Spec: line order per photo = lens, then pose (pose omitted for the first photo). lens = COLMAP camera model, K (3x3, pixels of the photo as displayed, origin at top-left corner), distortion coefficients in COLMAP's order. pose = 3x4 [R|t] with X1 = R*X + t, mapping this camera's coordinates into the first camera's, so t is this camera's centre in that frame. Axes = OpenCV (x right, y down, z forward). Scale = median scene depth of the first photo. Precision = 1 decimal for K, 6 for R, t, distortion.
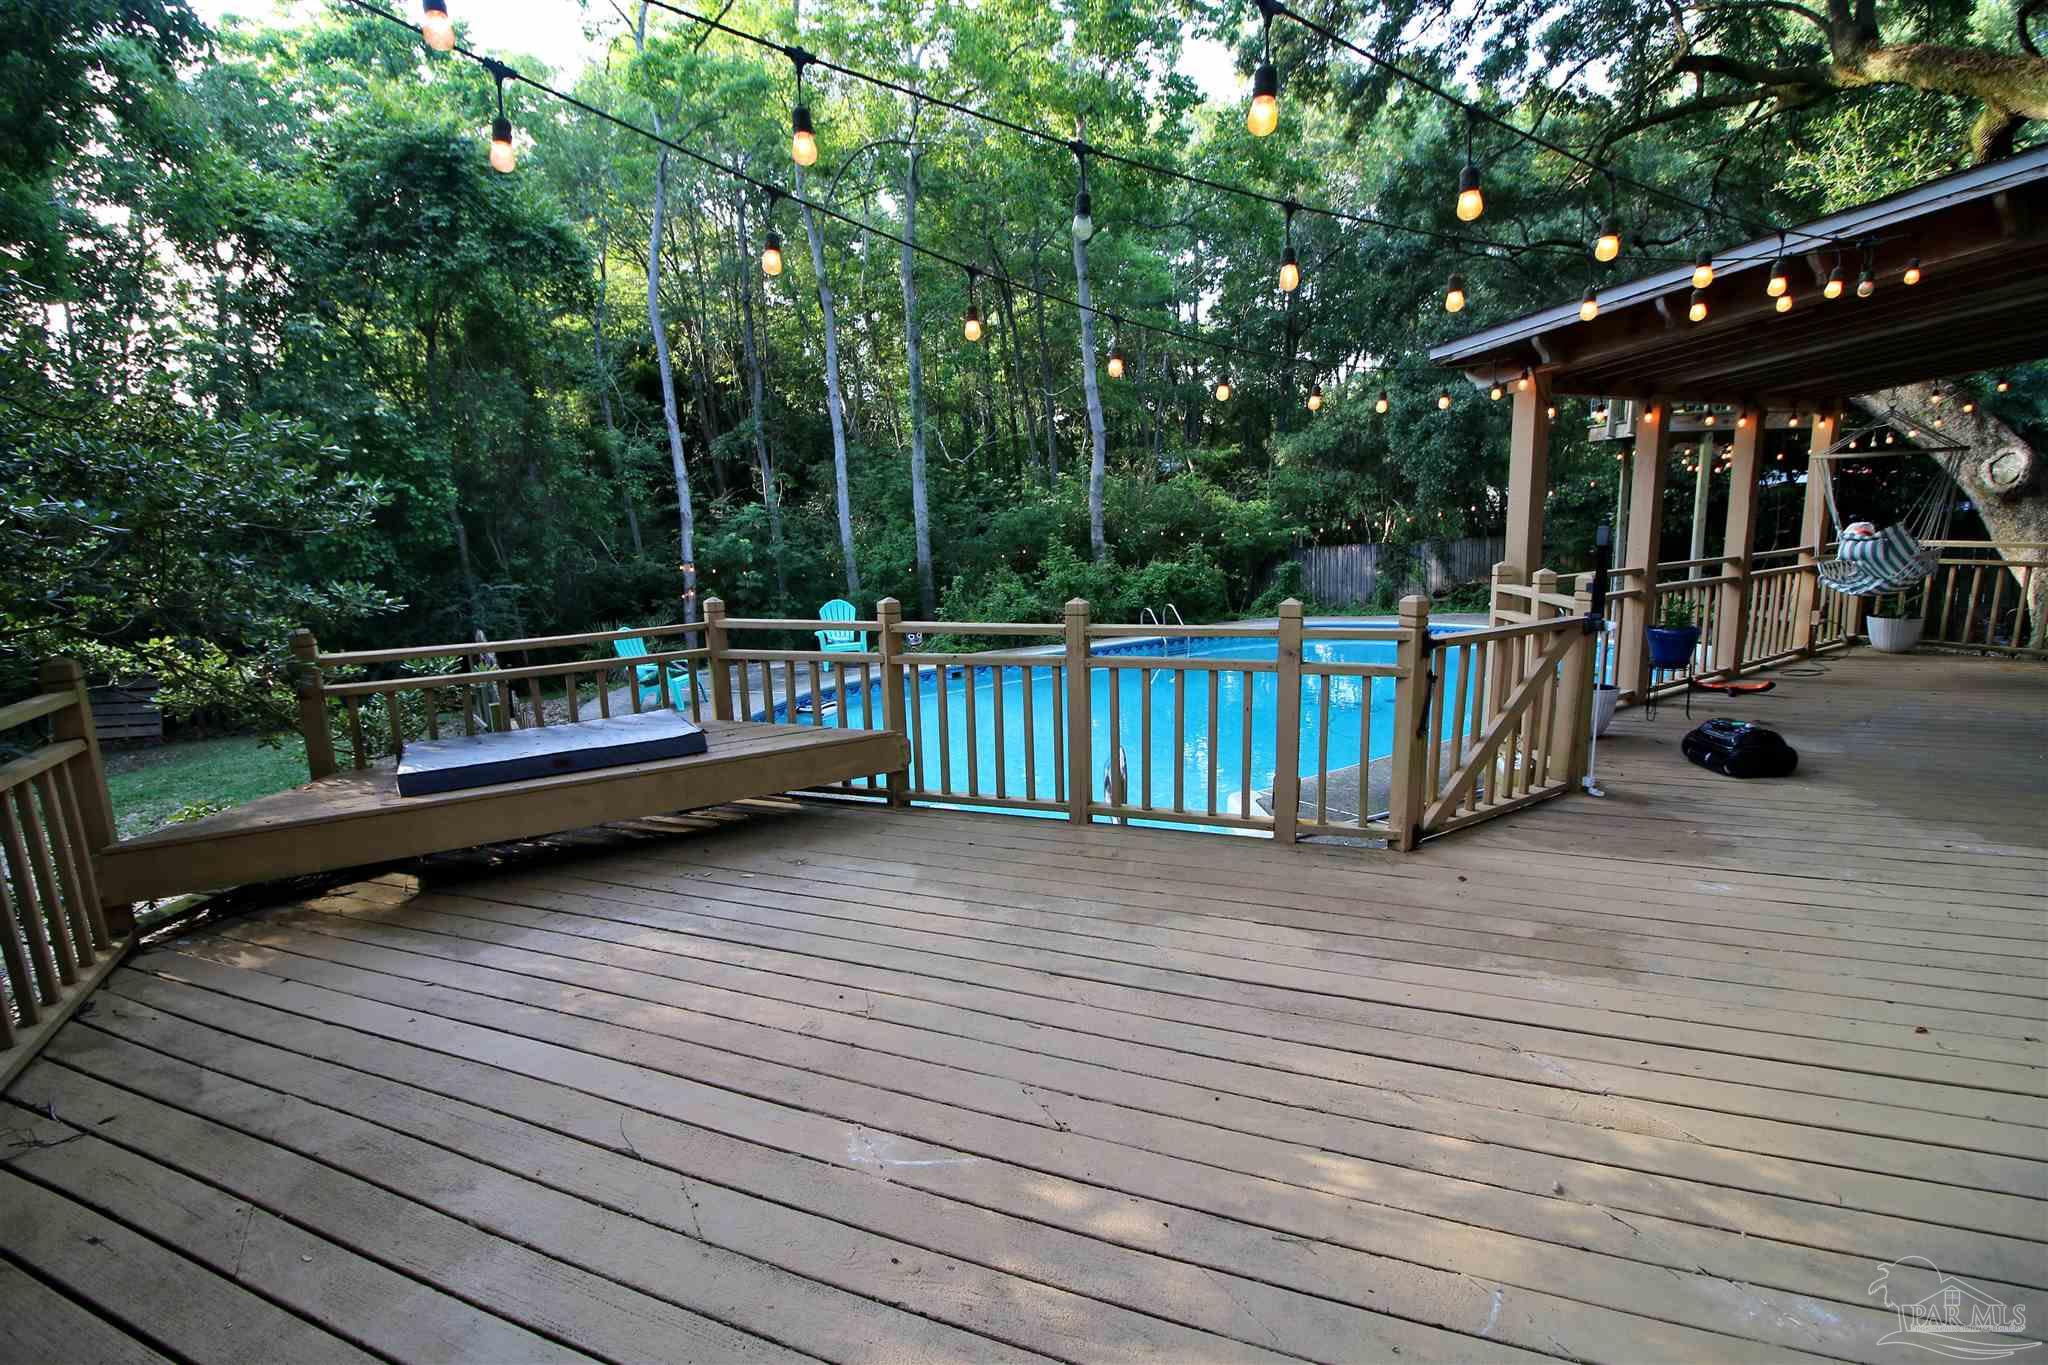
lens RADIAL K [[936.5, 0, 1024.0], [0, 936.5, 682.5], [0, 0, 1]] dist [0.001683, -0.015153]
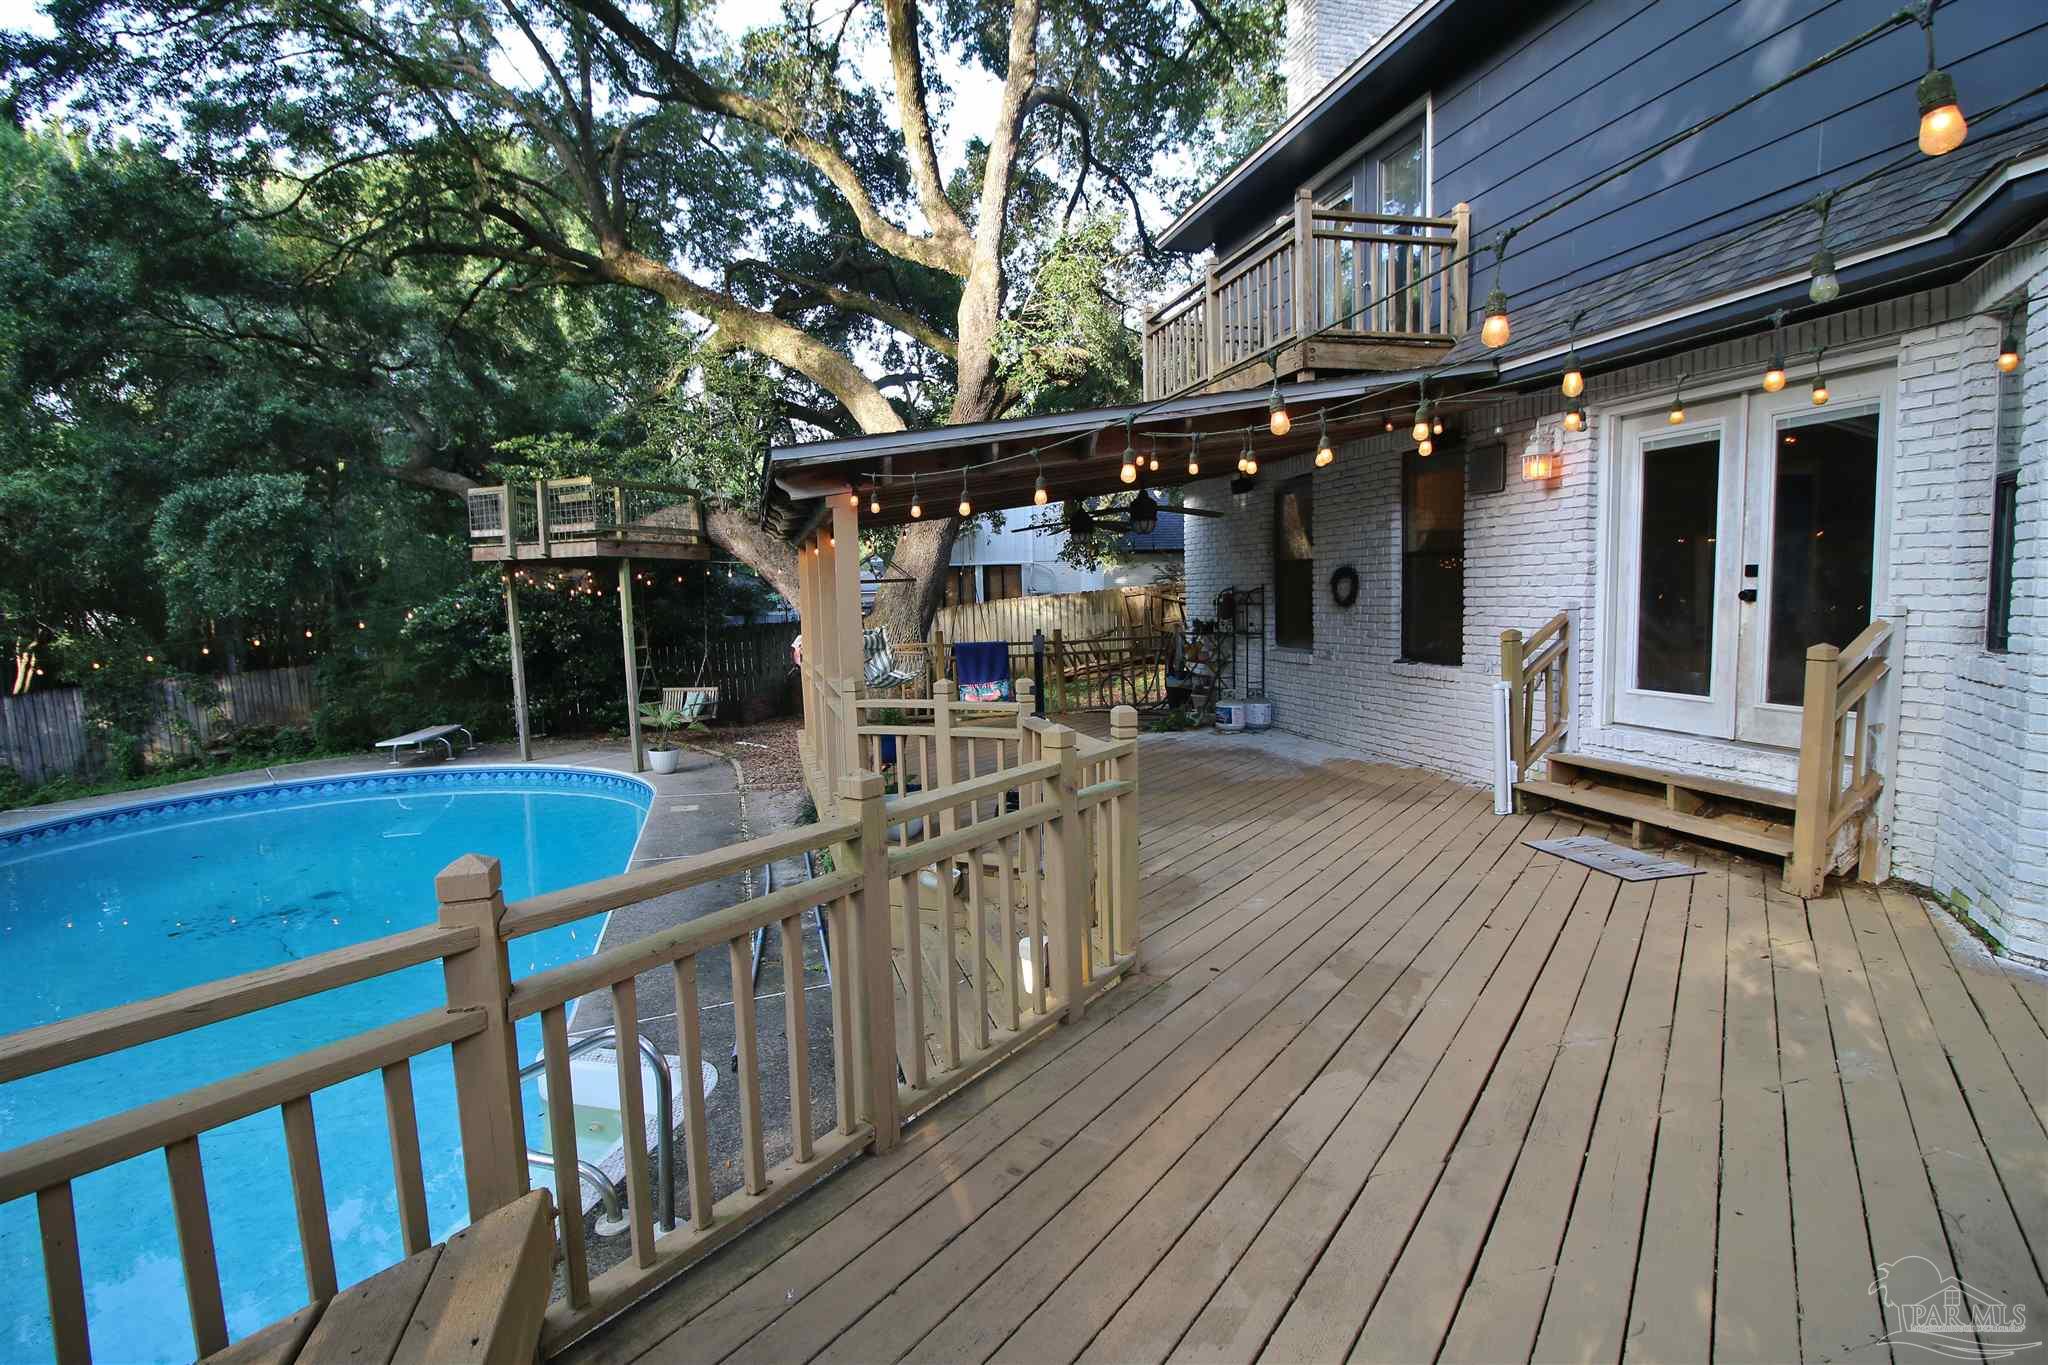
lens RADIAL K [[943.2, 0, 1008.4], [0, 943.2, 671.0], [0, 0, 1]] dist [-0.000486, -0.009276]
pose [[0.286716, -0.053438, 0.956524, -0.099025], [0.191309, 0.981527, -0.002509, -0.026650], [-0.938720, 0.183711, 0.291643, 0.146055]]
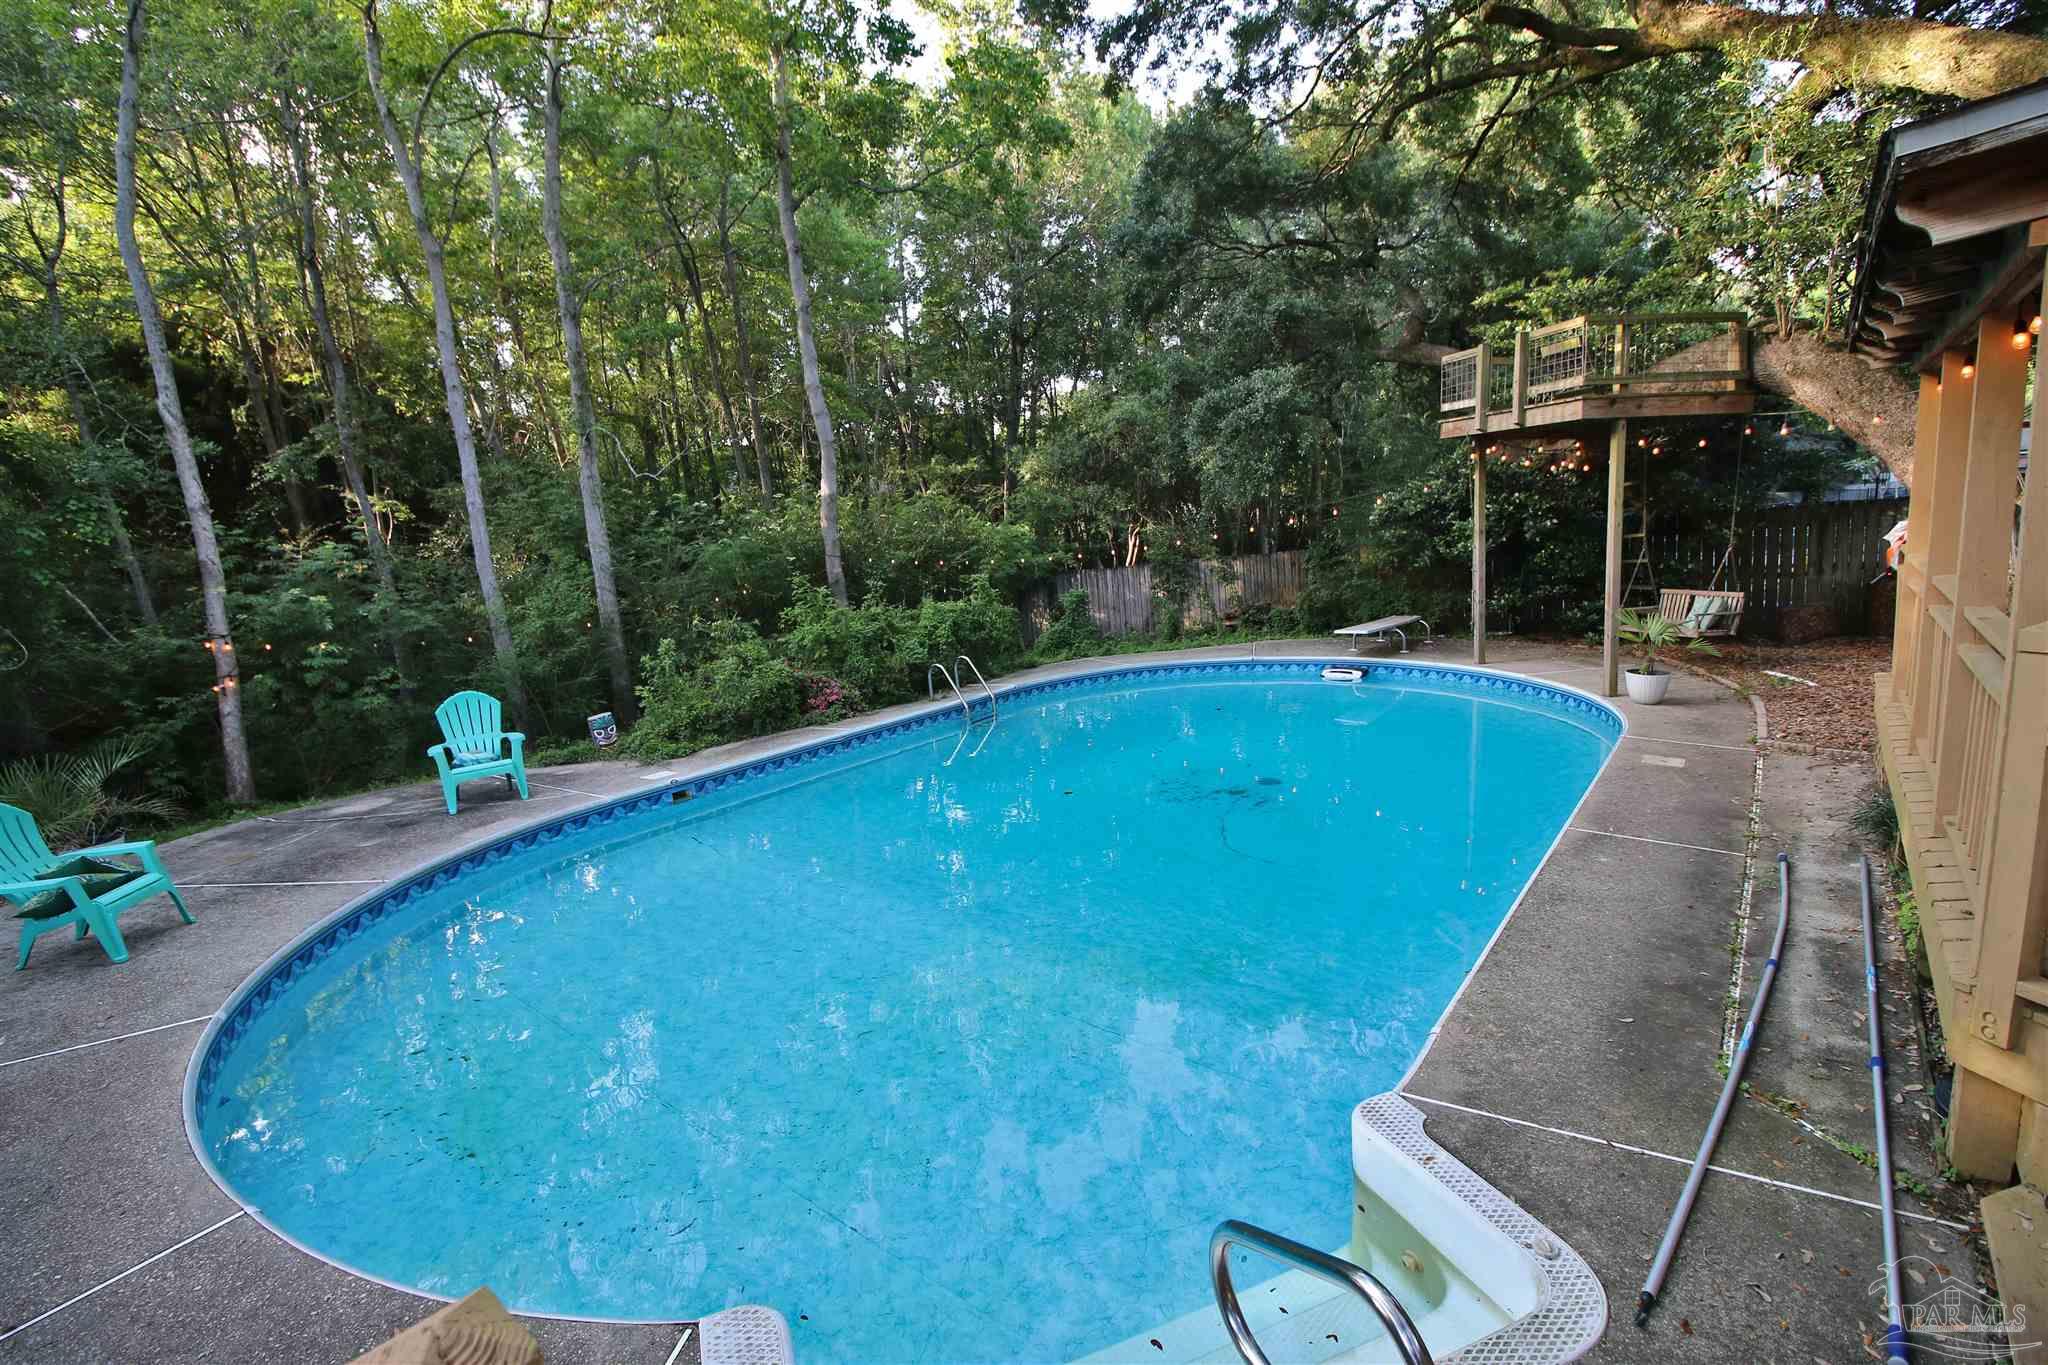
lens RADIAL K [[936.5, 0, 1024.0], [0, 936.5, 682.5], [0, 0, 1]] dist [0.001683, -0.015153]
pose [[0.949891, -0.078169, 0.302650, -0.022165], [0.085917, 0.996226, -0.012352, -0.035880], [-0.300543, 0.037736, 0.953022, 0.191186]]
